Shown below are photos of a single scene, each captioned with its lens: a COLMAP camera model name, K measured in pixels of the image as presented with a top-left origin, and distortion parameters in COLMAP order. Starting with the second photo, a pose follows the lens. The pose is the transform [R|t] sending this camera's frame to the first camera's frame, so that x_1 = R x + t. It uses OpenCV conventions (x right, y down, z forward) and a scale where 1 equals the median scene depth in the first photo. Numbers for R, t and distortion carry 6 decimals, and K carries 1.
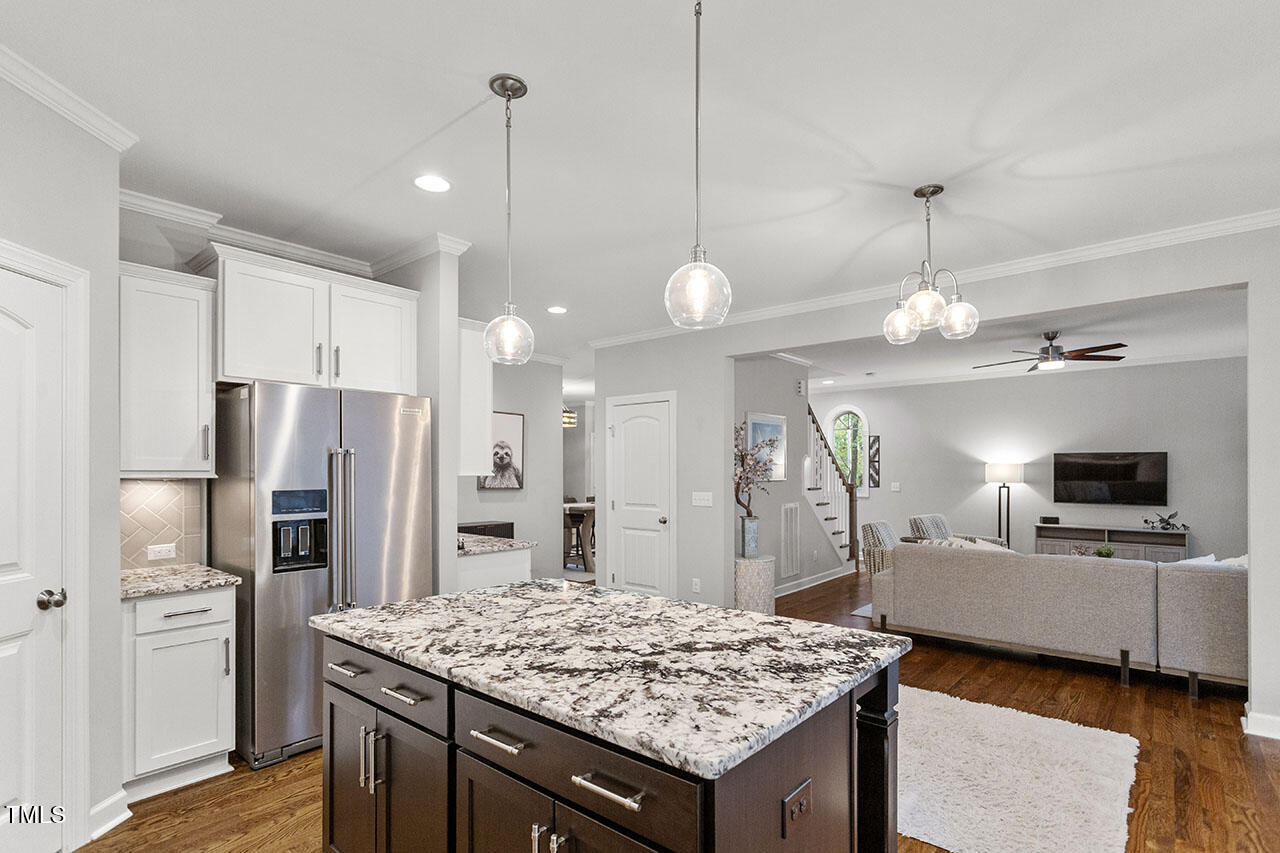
lens RADIAL K [[610.2, 0, 638.0], [0, 610.2, 472.4], [0, 0, 1]] dist [0.000027, 0.000183]
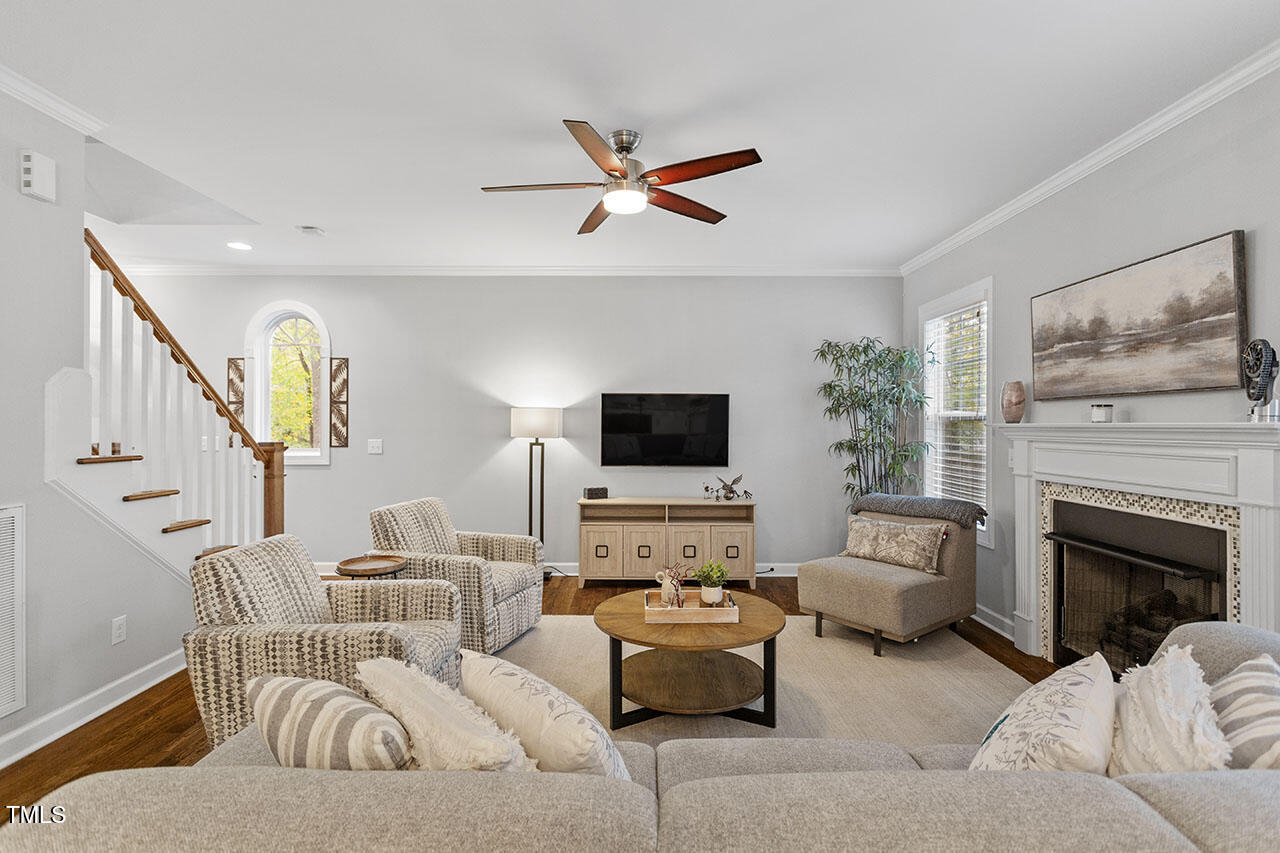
lens RADIAL K [[610.2, 0, 637.9], [0, 610.2, 423.6], [0, 0, 1]] dist [0.000027, 0.000183]
pose [[0.759250, 0.004288, 0.650785, 0.276205], [0.000093, 0.999978, -0.006698, 0.007024], [-0.650799, 0.005146, 0.759233, 0.465726]]
